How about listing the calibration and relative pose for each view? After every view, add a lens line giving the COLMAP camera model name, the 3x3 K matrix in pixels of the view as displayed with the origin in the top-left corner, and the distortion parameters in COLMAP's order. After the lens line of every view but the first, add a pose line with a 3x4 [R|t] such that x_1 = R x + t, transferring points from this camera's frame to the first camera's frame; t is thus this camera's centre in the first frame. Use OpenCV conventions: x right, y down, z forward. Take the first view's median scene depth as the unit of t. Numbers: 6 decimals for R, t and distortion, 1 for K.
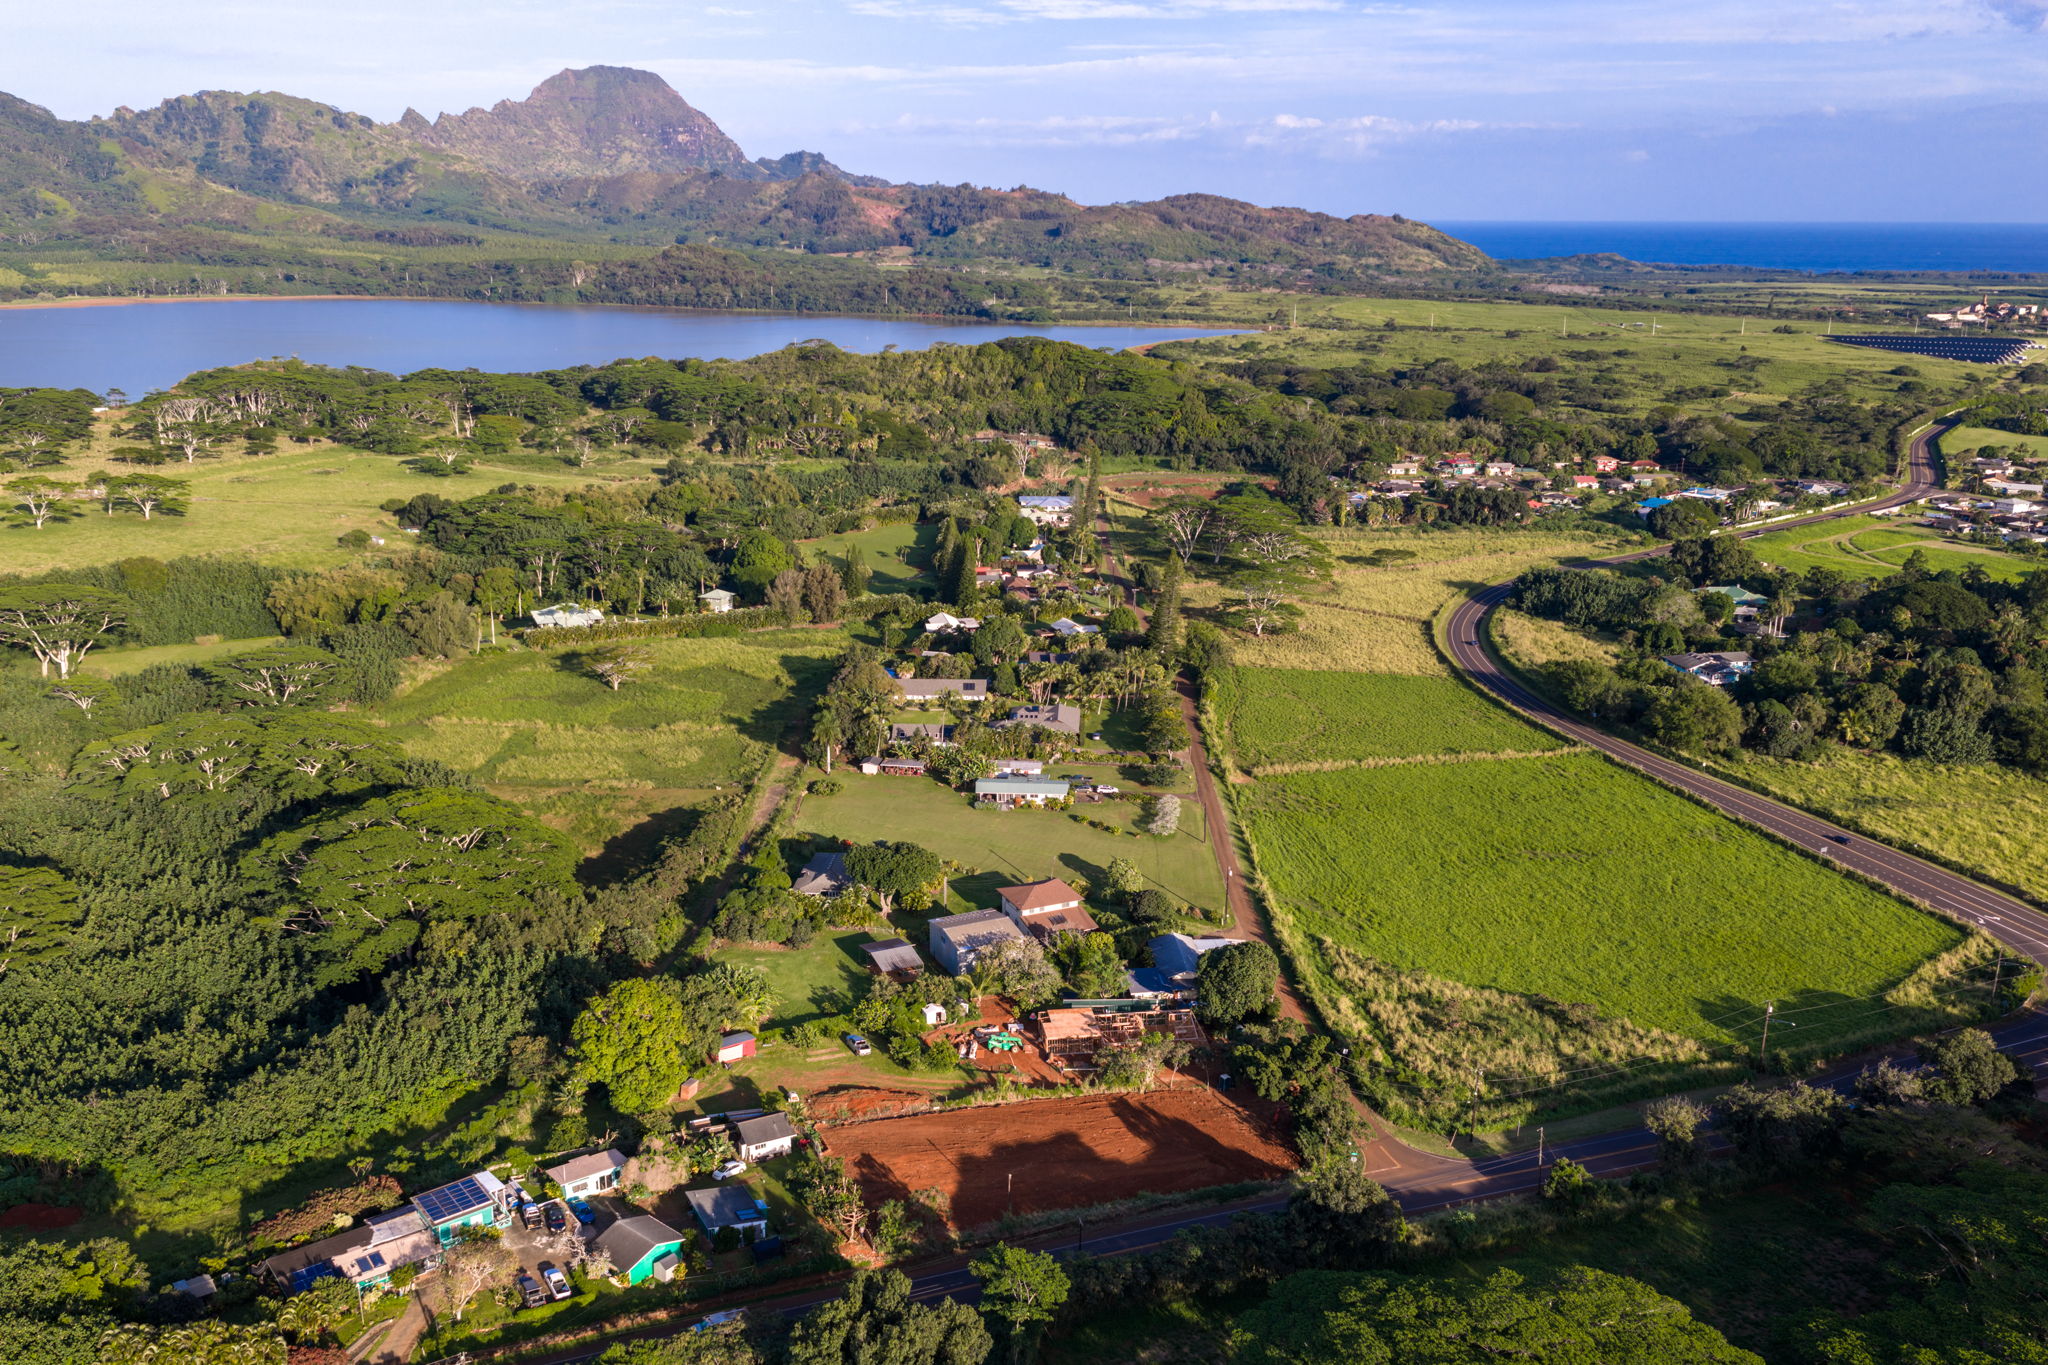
lens RADIAL K [[1691.7, 0, 1028.7], [0, 1691.7, 690.1], [0, 0, 1]] dist [0.030893, 0.000584]
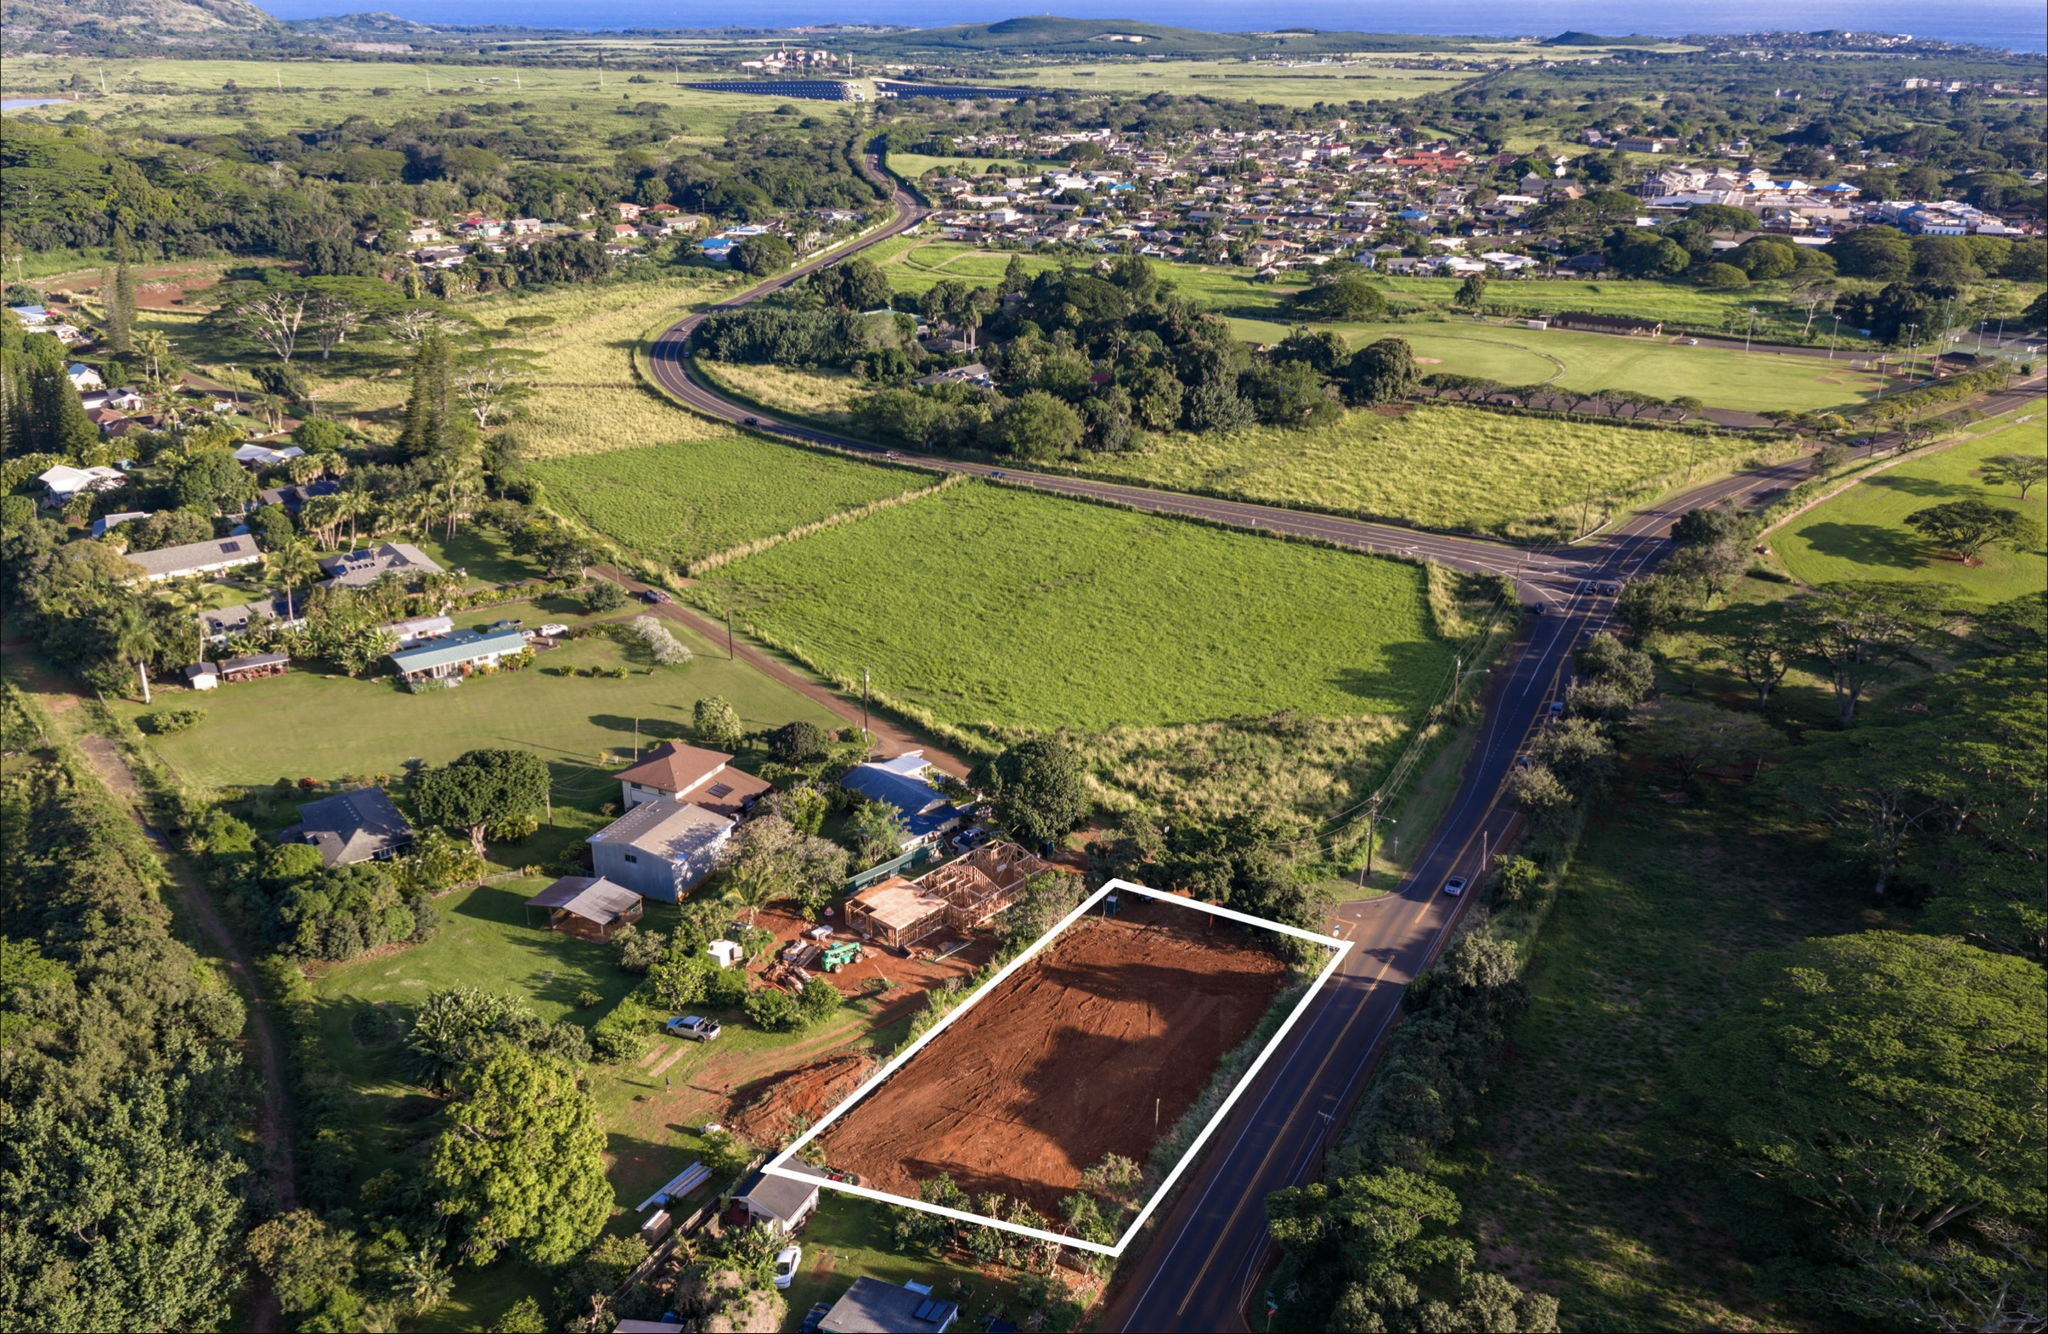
lens RADIAL K [[1688.2, 0, 1028.9], [0, 1688.2, 665.6], [0, 0, 1]] dist [0.030066, -0.000693]
pose [[0.777423, -0.243334, 0.580002, -0.177020], [0.177048, 0.969508, 0.169436, -0.013707], [-0.603546, -0.029035, 0.796800, 0.181595]]
